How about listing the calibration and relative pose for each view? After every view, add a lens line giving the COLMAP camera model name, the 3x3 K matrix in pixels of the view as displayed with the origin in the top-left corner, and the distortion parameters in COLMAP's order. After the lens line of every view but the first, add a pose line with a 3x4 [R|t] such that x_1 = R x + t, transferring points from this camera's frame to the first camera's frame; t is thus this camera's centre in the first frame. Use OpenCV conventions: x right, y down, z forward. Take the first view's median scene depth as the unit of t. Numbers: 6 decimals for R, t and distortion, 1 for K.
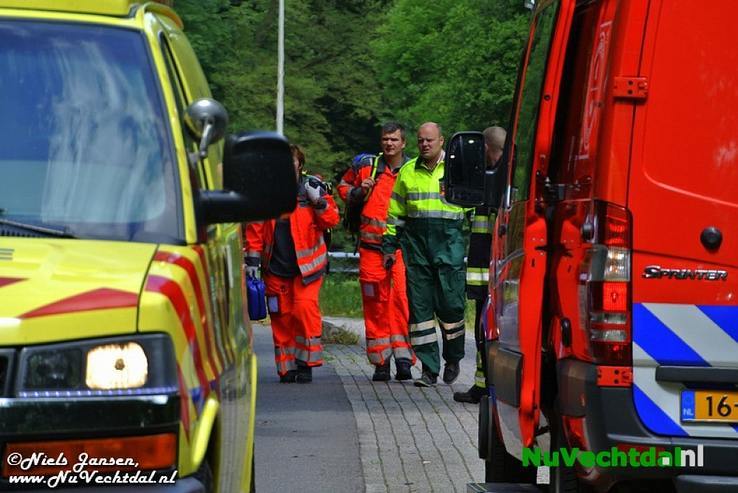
lens RADIAL K [[3657.5, 0, 369.0], [0, 3657.5, 246.5], [0, 0, 1]] dist [0.345048, 10.531989]
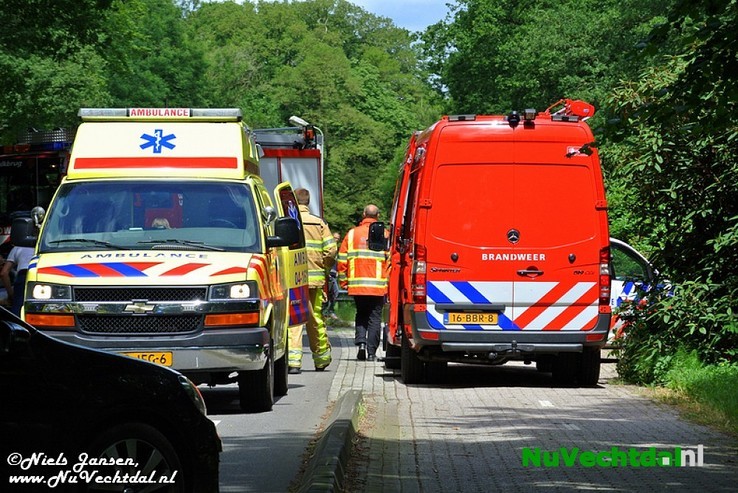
lens RADIAL K [[3657.5, 0, 369.0], [0, 3657.5, 246.5], [0, 0, 1]] dist [0.345048, 10.531989]
pose [[0.999494, -0.004943, -0.031425, 0.115491], [0.003811, 0.999345, -0.035983, 0.088461], [0.031582, 0.035845, 0.998858, -1.752963]]
